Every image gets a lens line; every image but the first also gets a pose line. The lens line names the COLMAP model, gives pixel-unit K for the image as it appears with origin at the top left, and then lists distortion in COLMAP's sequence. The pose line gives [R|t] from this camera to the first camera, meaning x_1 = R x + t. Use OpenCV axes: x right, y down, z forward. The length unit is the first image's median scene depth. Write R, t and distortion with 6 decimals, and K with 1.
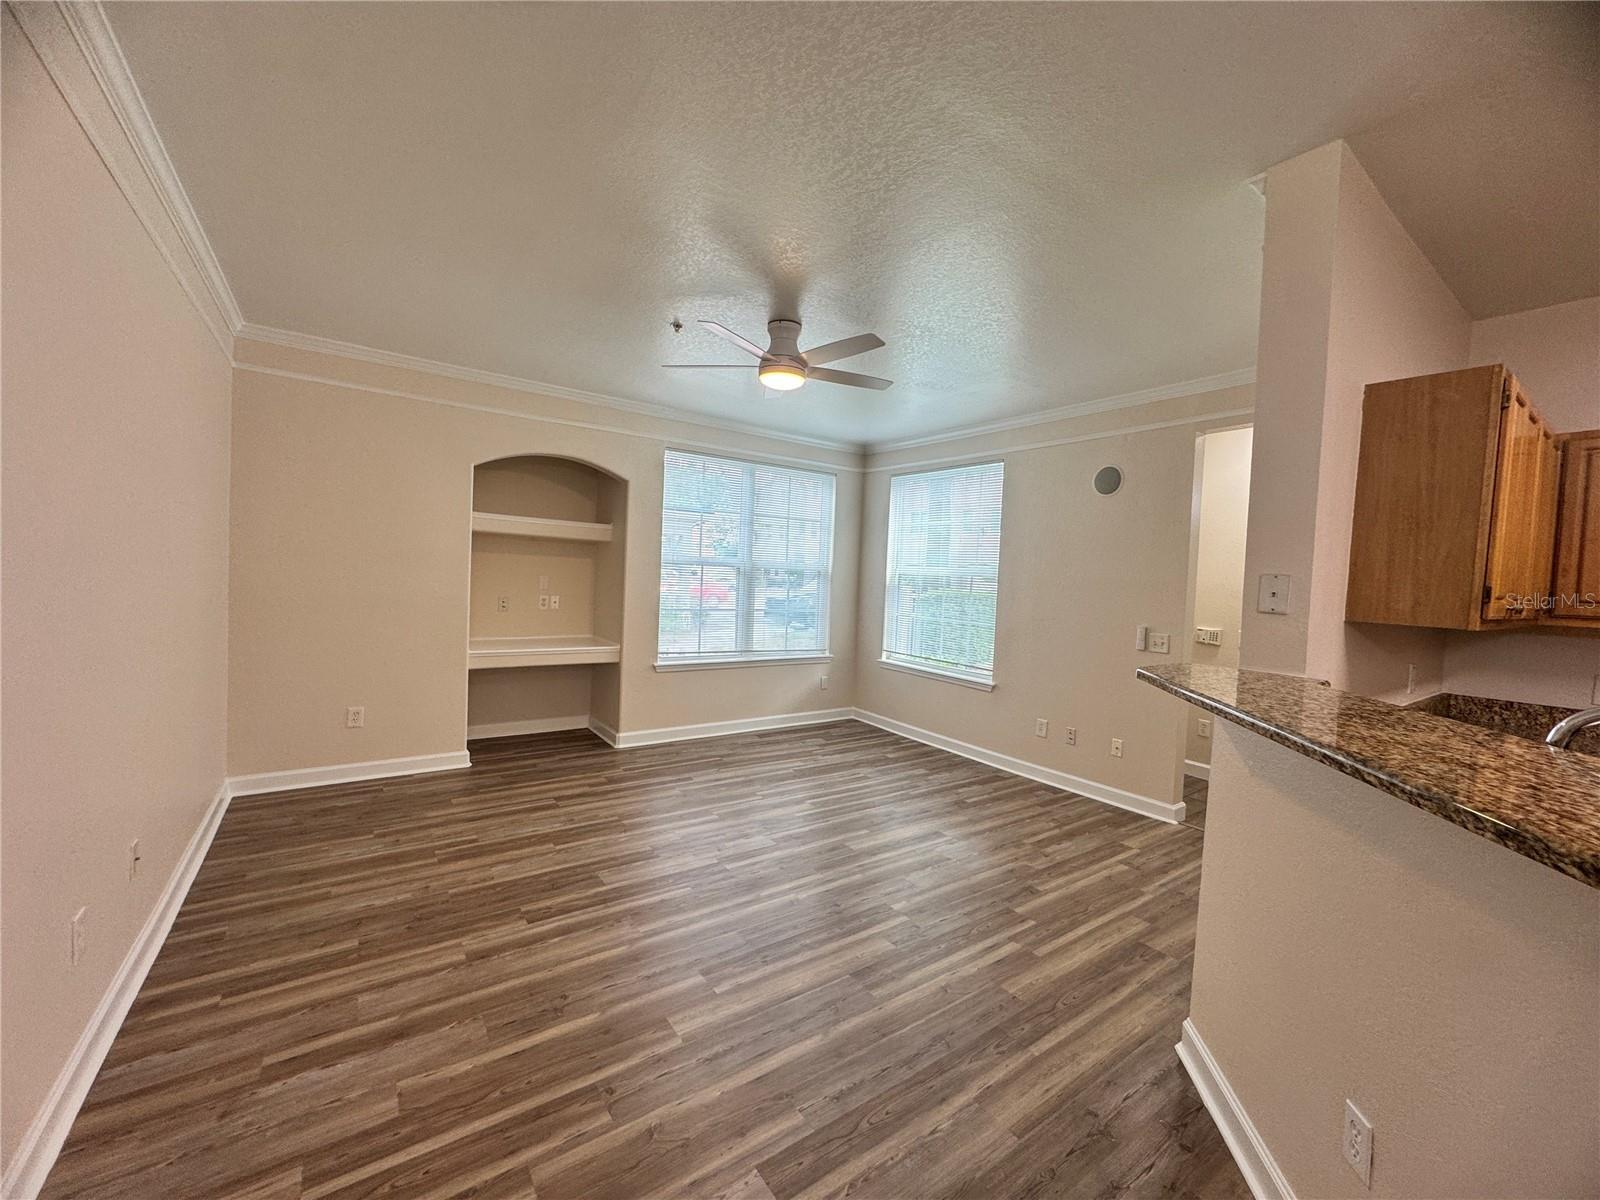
lens RADIAL K [[633.0, 0, 804.7], [0, 633.0, 595.5], [0, 0, 1]] dist [-0.009519, 0.000154]
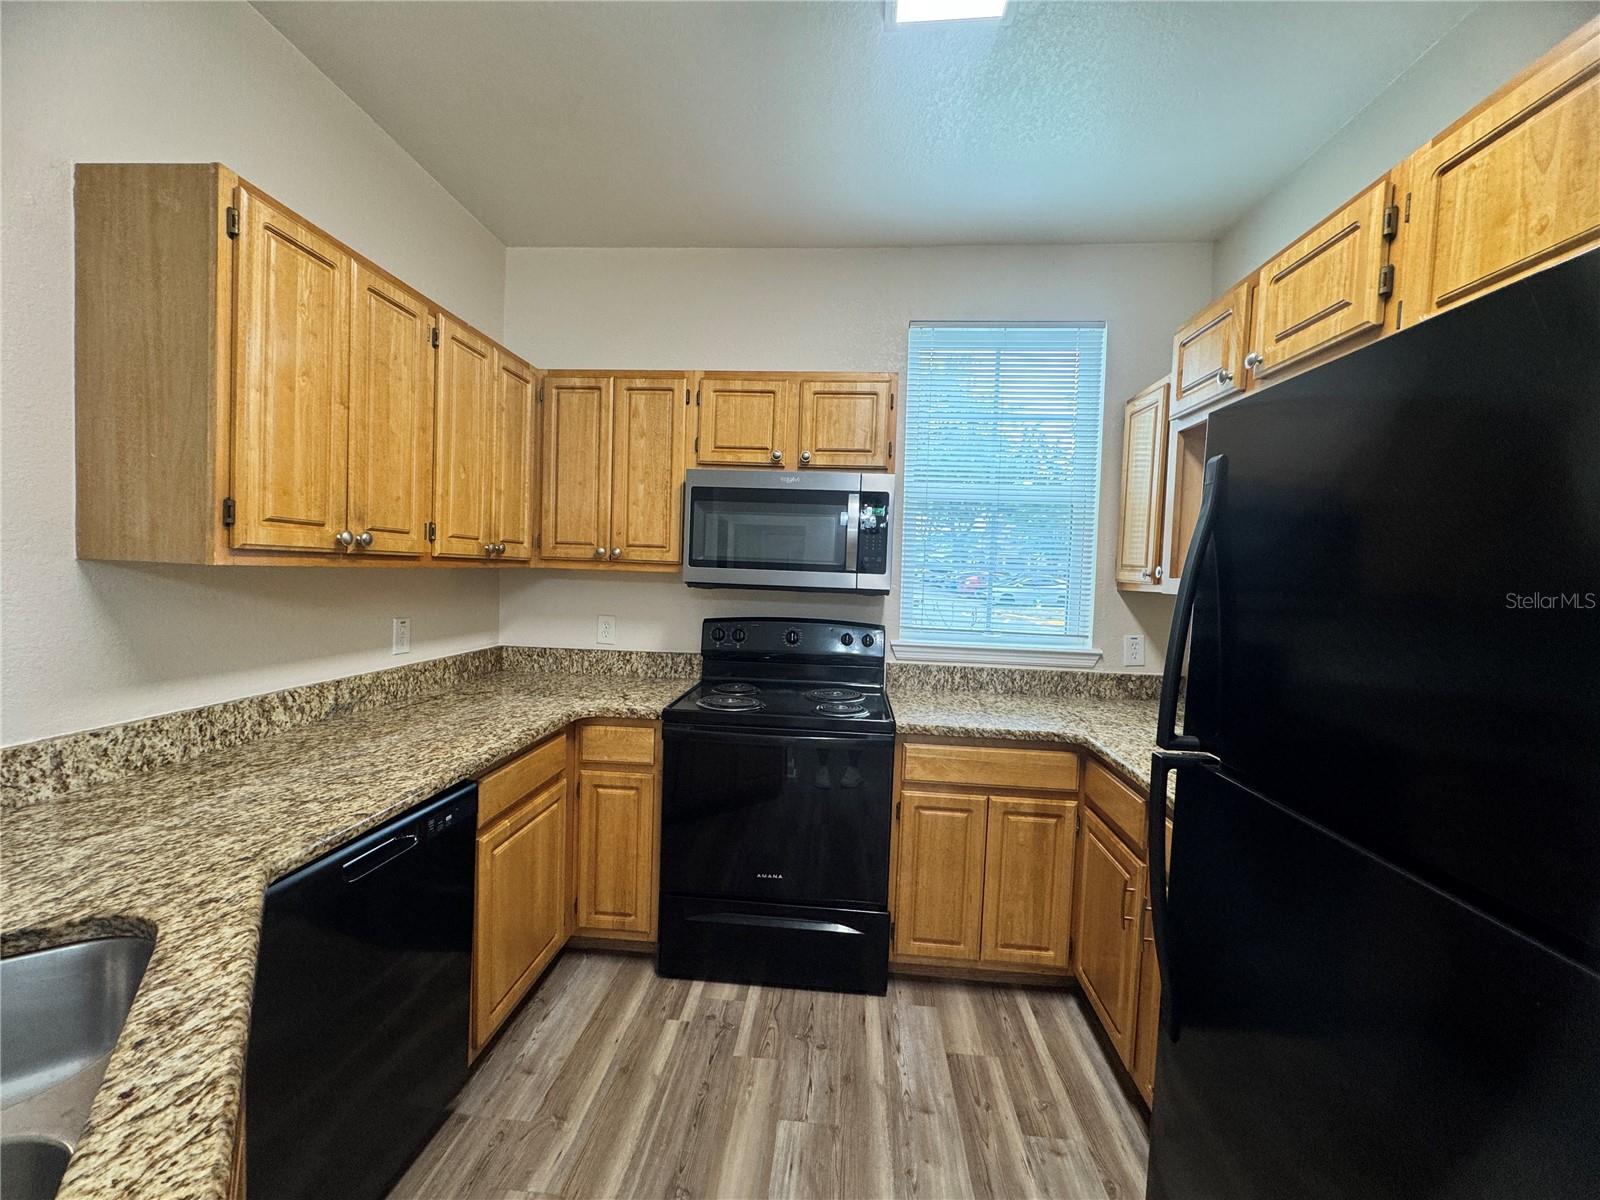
lens RADIAL K [[633.0, 0, 804.7], [0, 633.0, 595.5], [0, 0, 1]] dist [-0.009519, 0.000154]
pose [[0.642361, -0.050730, 0.764721, 0.843650], [0.017534, 0.998518, 0.051511, 0.057845], [-0.766201, -0.019681, 0.642299, 0.070433]]
